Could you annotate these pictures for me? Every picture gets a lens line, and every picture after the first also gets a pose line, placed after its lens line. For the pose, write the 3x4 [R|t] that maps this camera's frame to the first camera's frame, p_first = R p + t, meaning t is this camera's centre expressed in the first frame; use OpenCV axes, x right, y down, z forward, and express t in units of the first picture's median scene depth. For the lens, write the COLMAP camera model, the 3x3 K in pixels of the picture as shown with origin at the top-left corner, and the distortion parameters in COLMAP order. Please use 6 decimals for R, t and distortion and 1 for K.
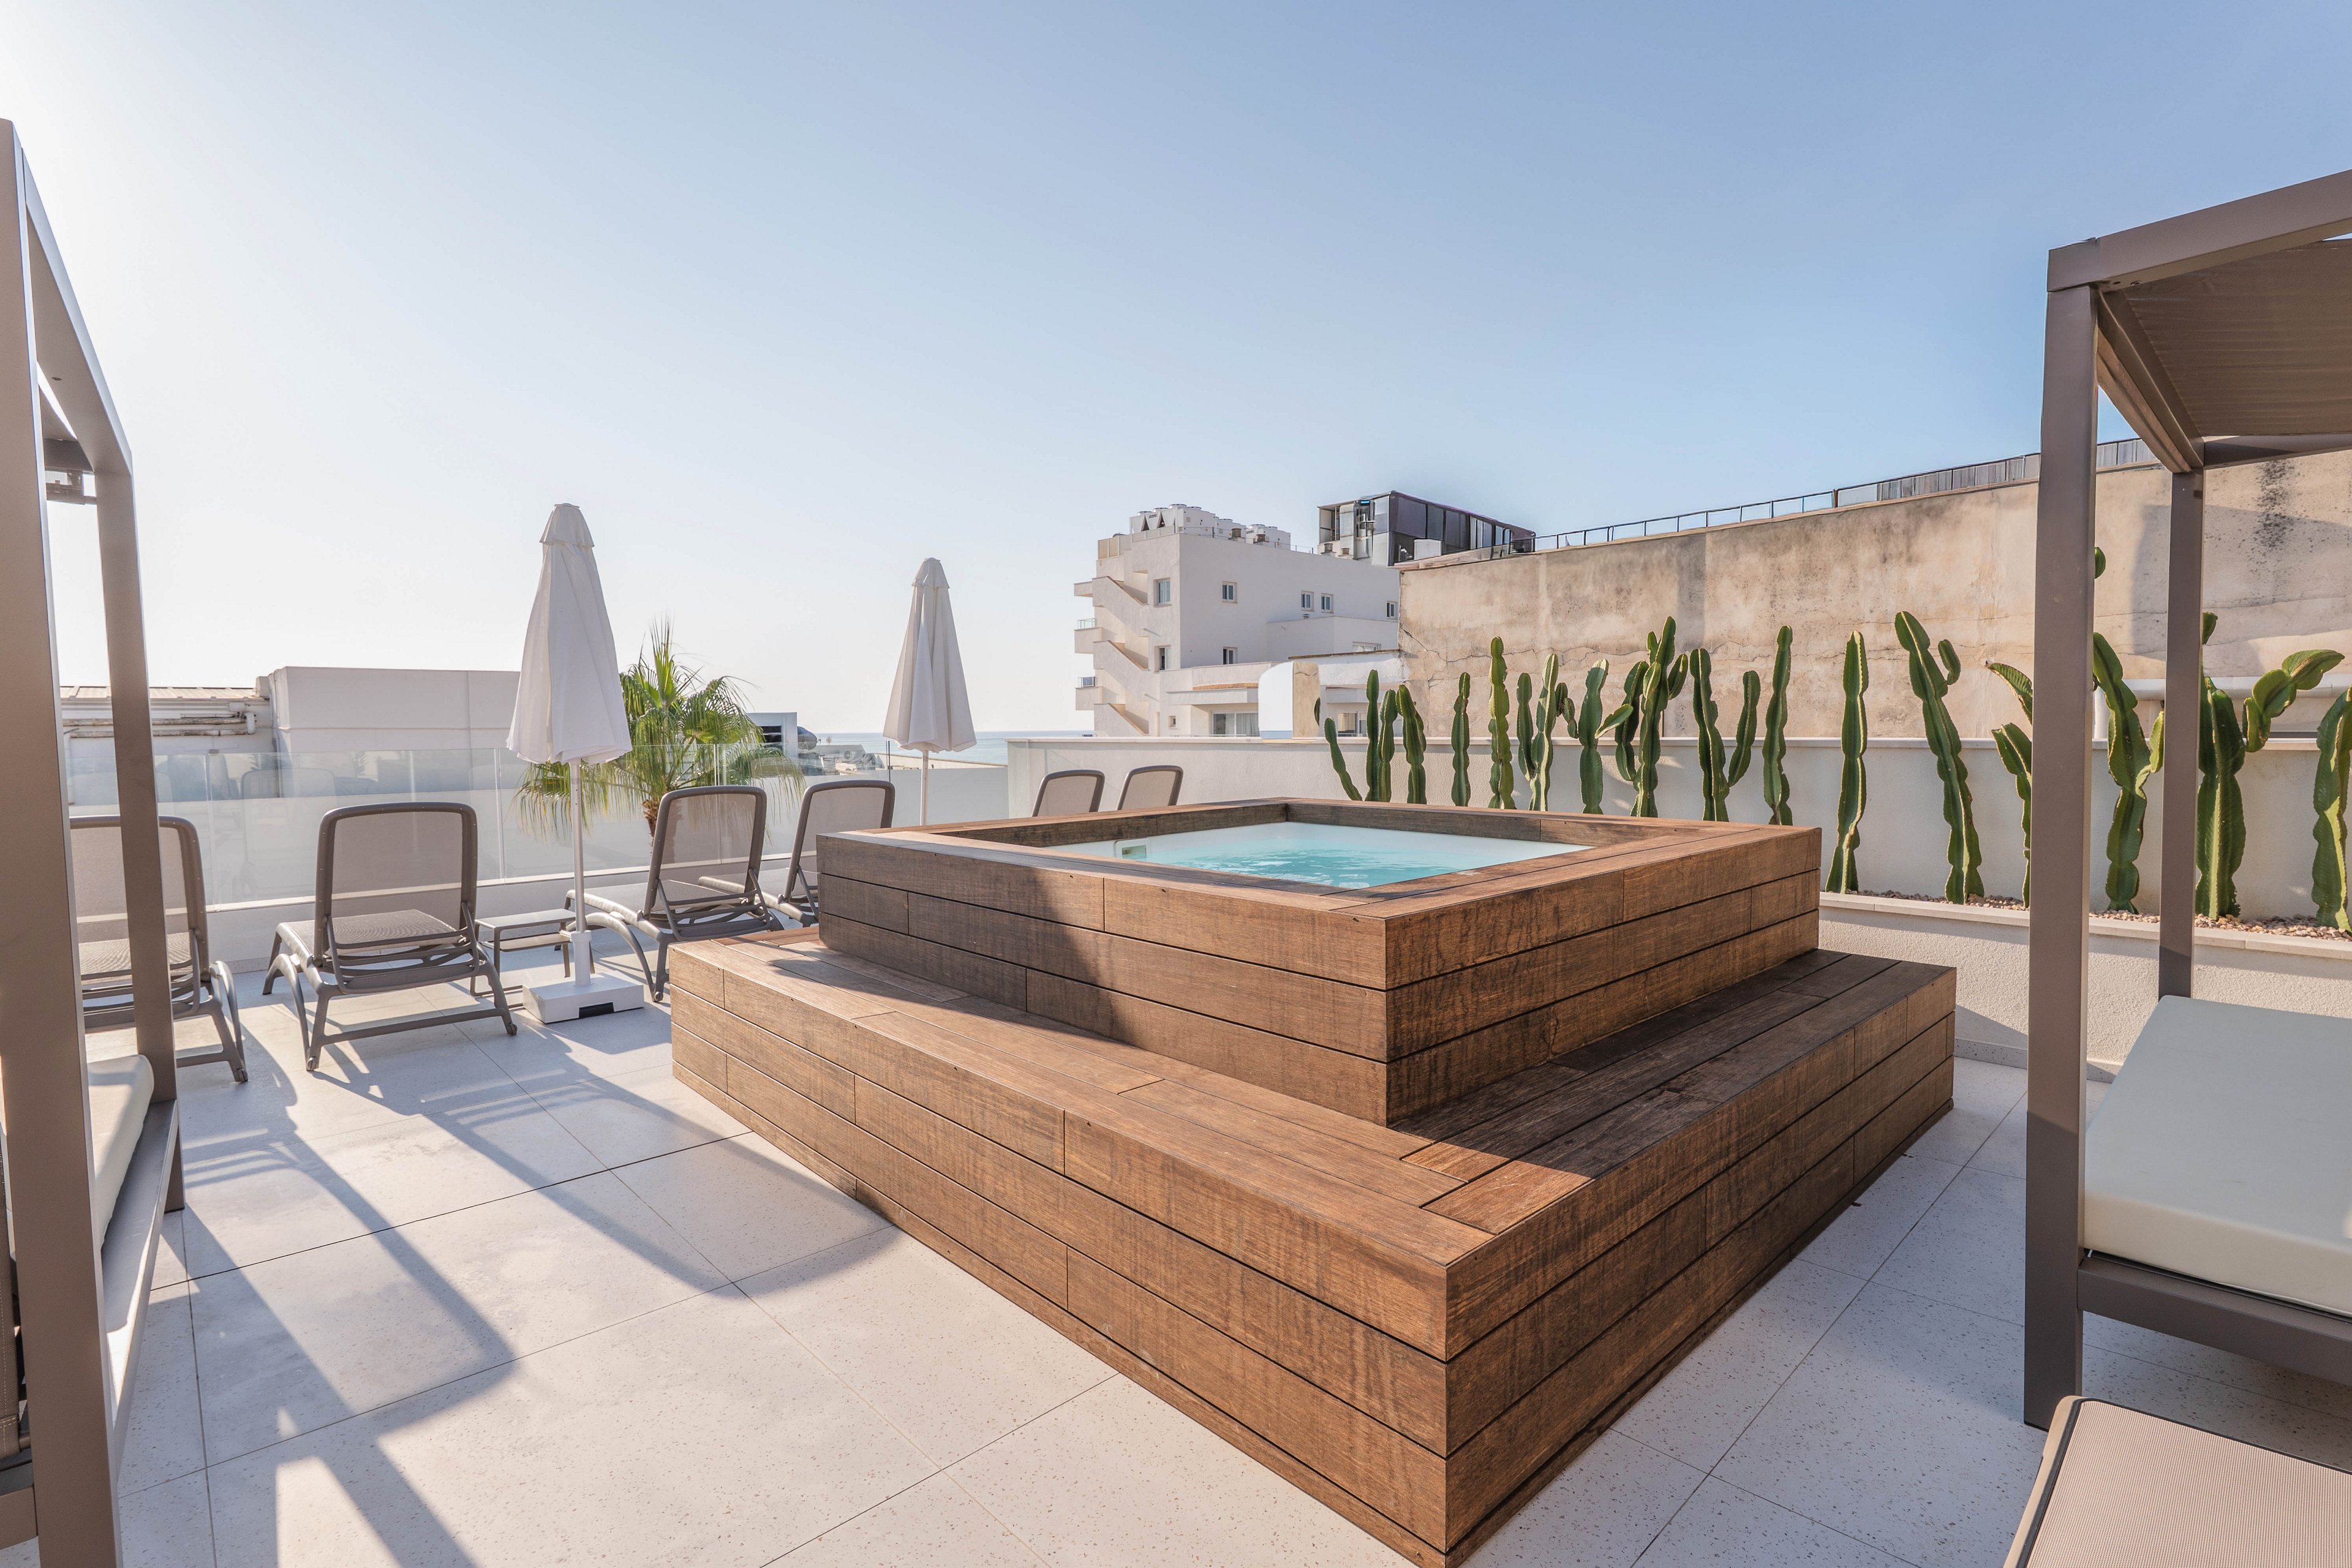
lens RADIAL K [[1080.2, 0, 1182.2], [0, 1080.2, 790.7], [0, 0, 1]] dist [-0.000038, -0.001438]
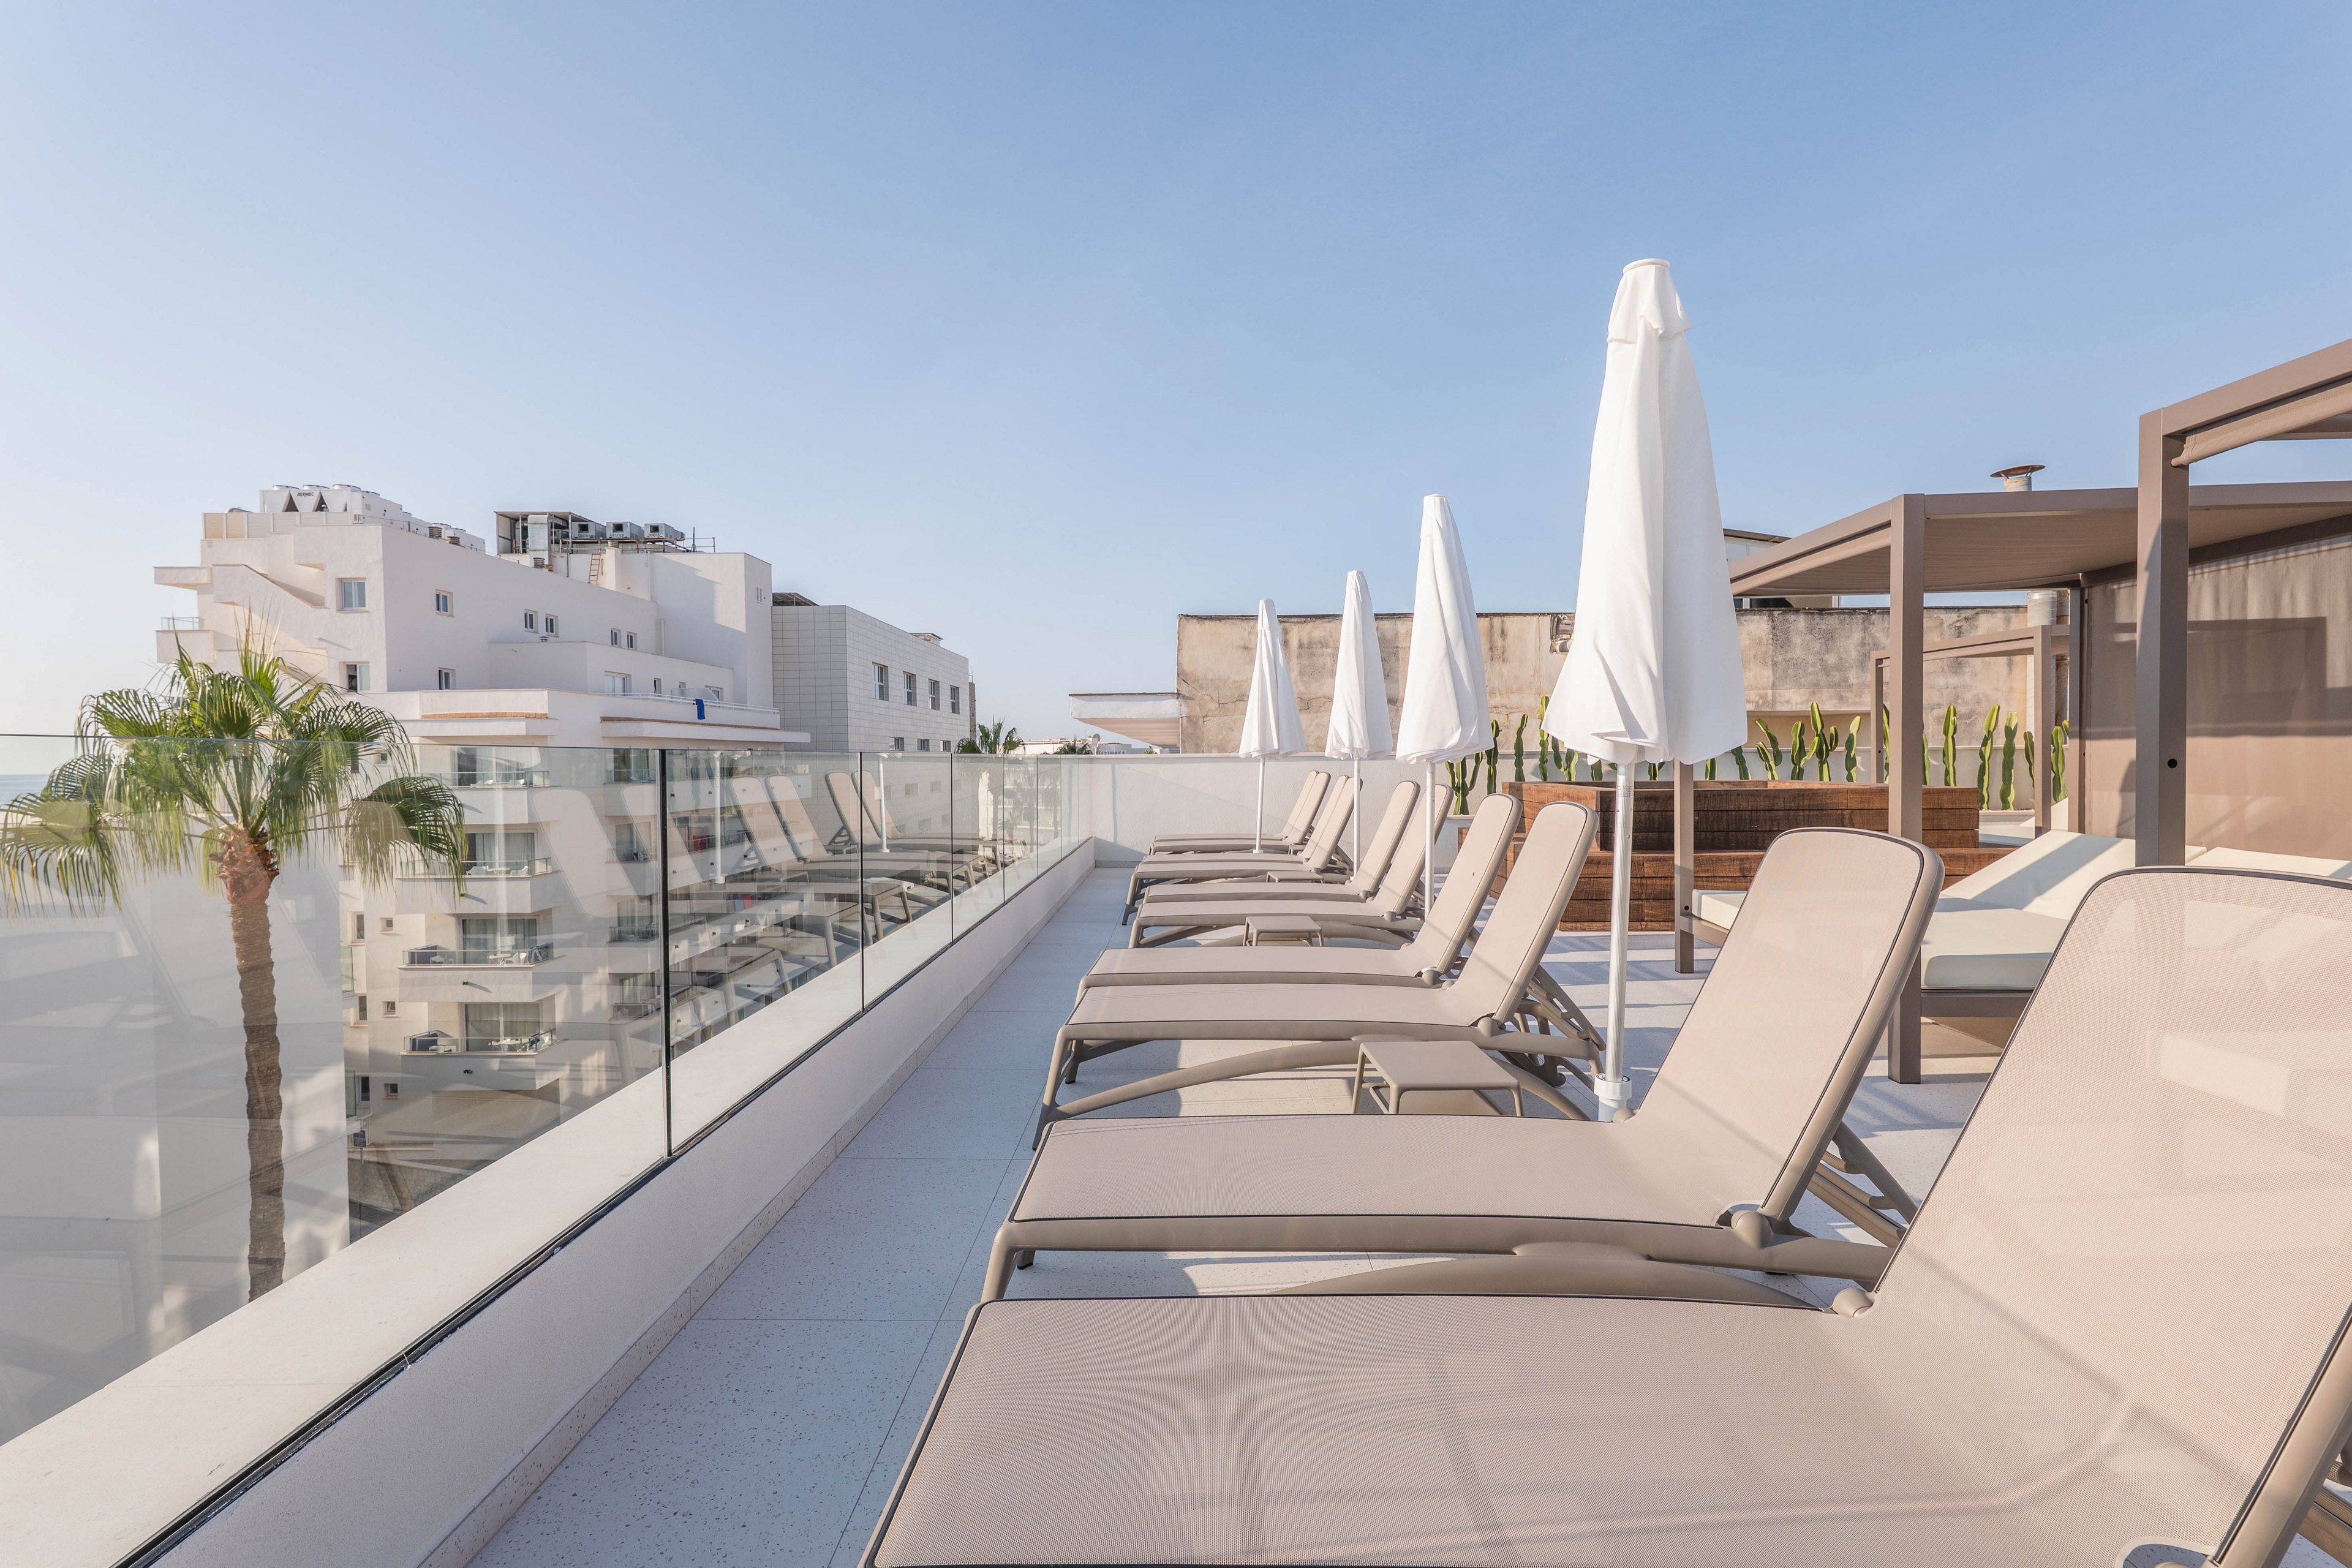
lens RADIAL K [[1080.2, 0, 1182.2], [0, 1080.2, 790.7], [0, 0, 1]] dist [-0.000038, -0.001438]
pose [[0.693117, -0.022149, 0.720485, -0.161555], [0.048711, 0.998682, -0.016160, 0.002367], [-0.719177, 0.046296, 0.693283, 0.017114]]
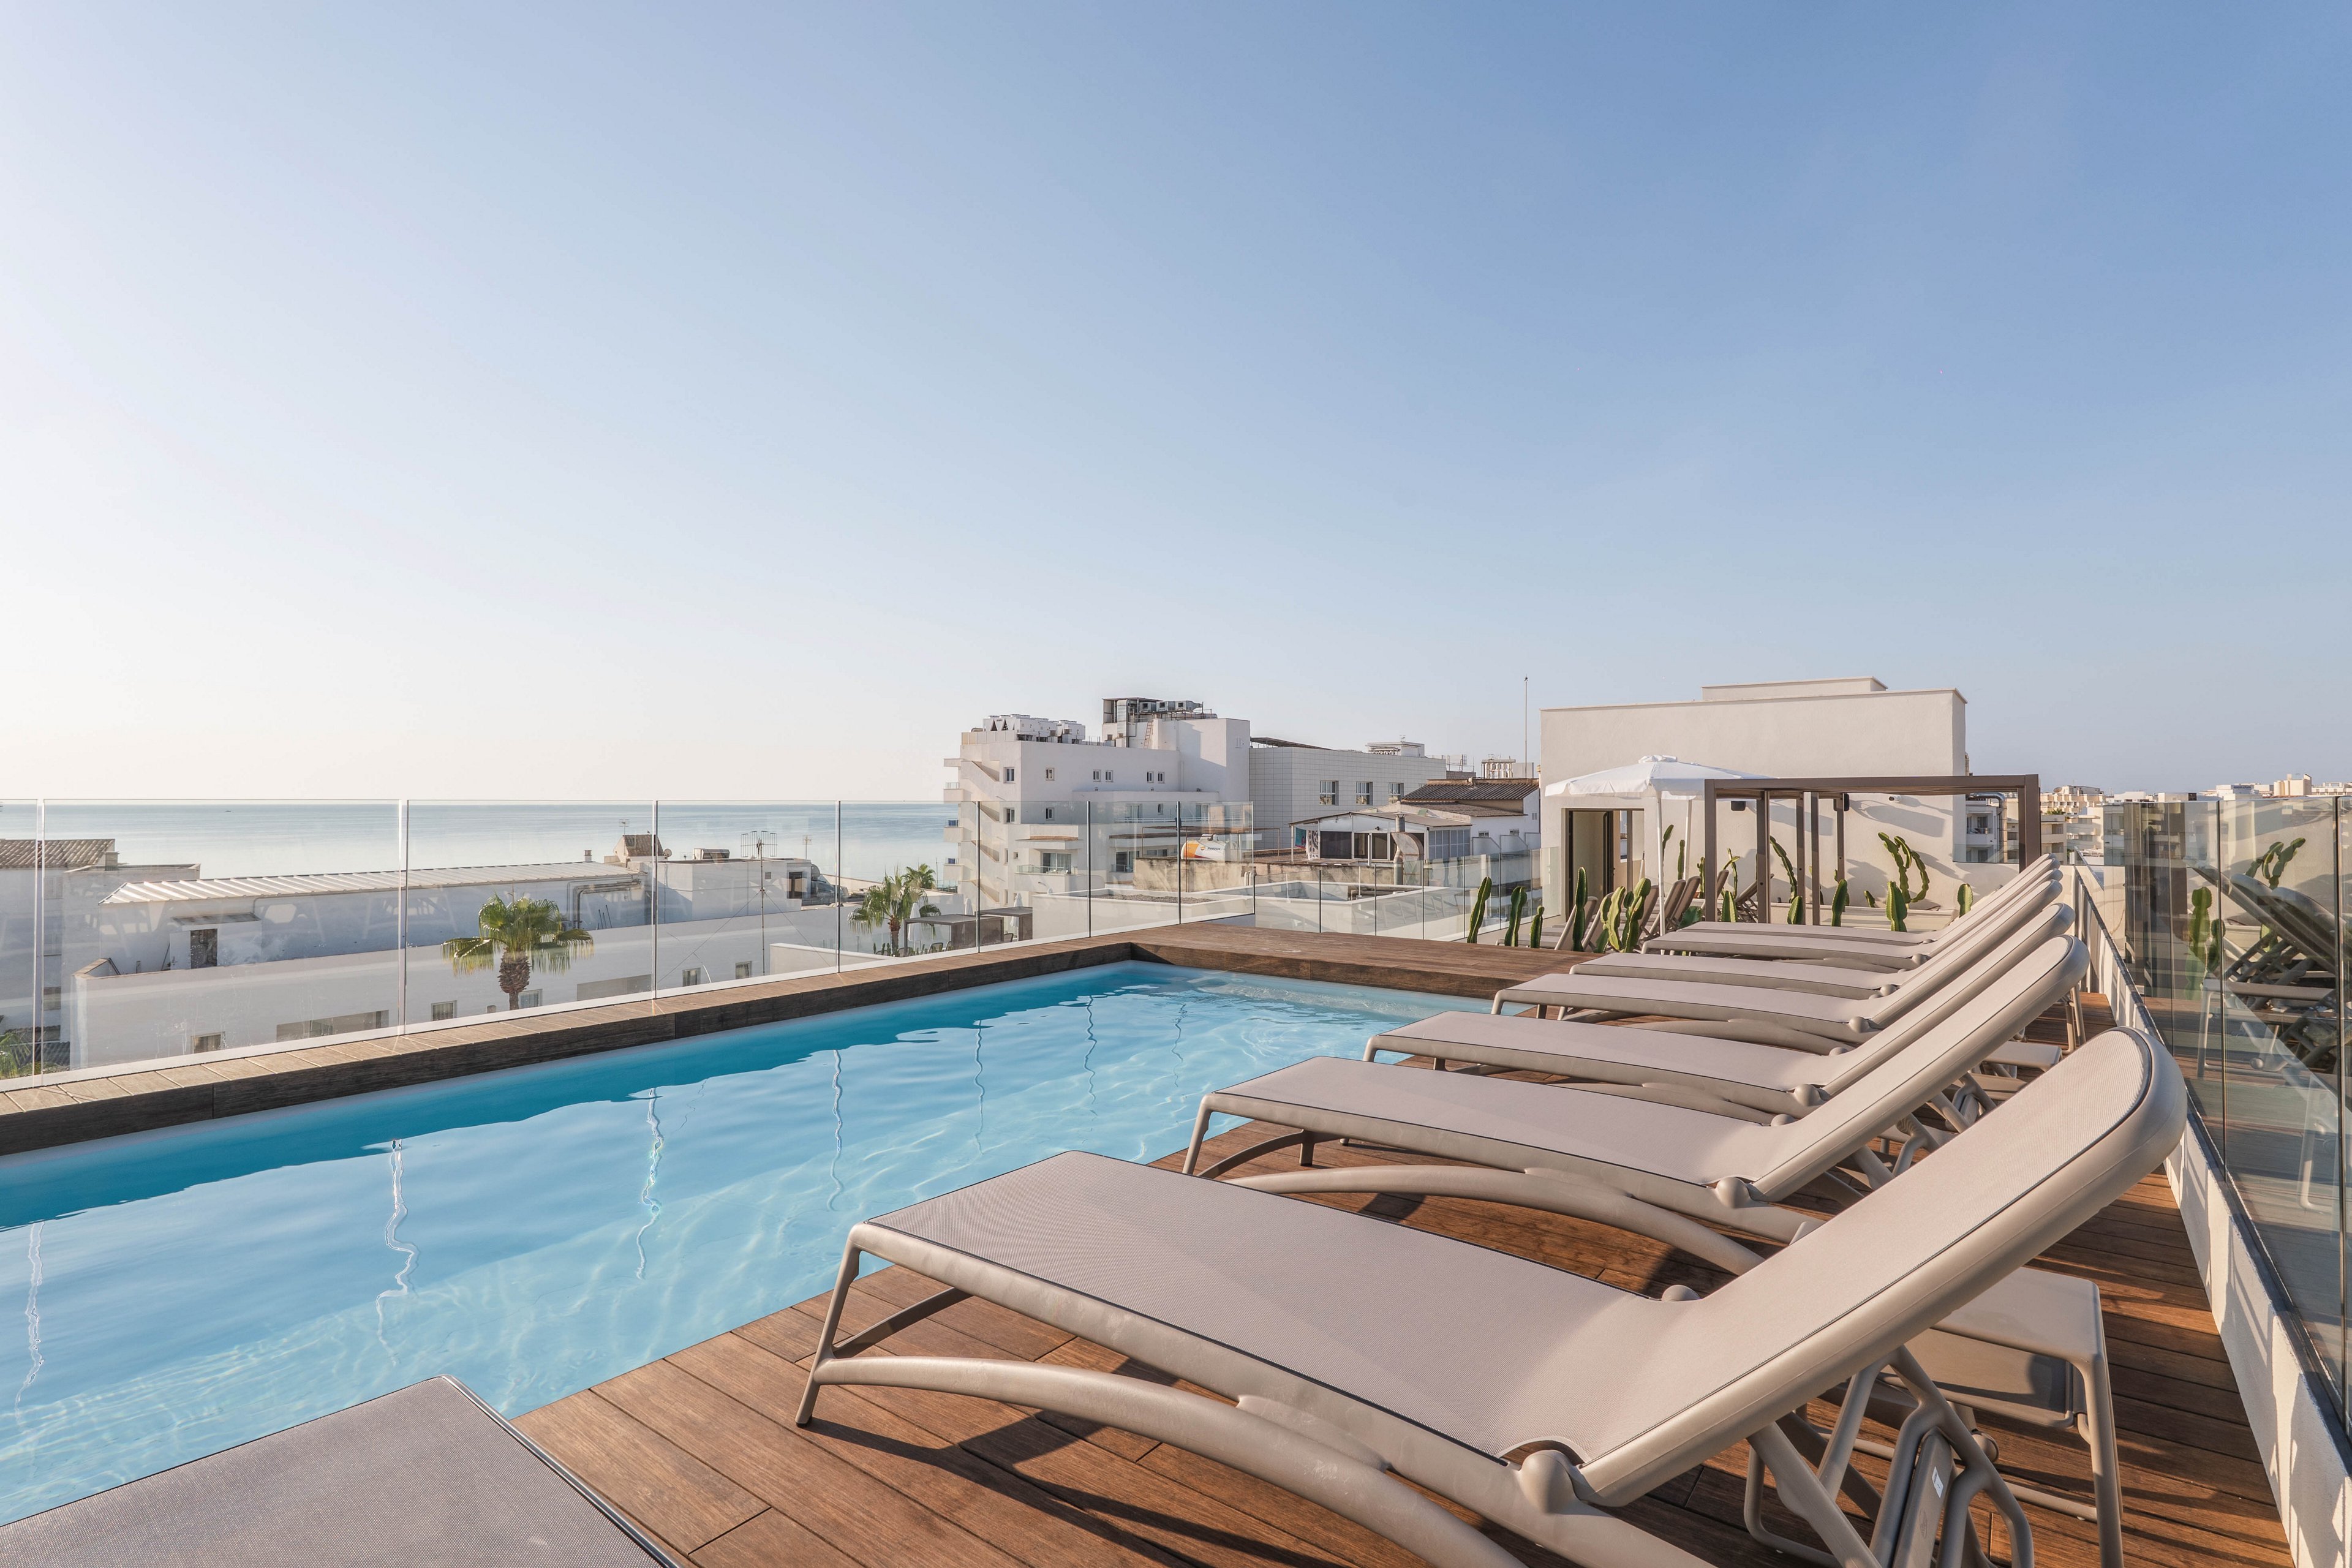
lens RADIAL K [[1080.2, 0, 1182.2], [0, 1080.2, 790.7], [0, 0, 1]] dist [-0.000038, -0.001438]
pose [[0.977945, 0.016405, 0.208216, -0.096981], [-0.000779, 0.997190, -0.074904, -0.036539], [-0.208860, 0.073090, 0.975211, -0.601496]]
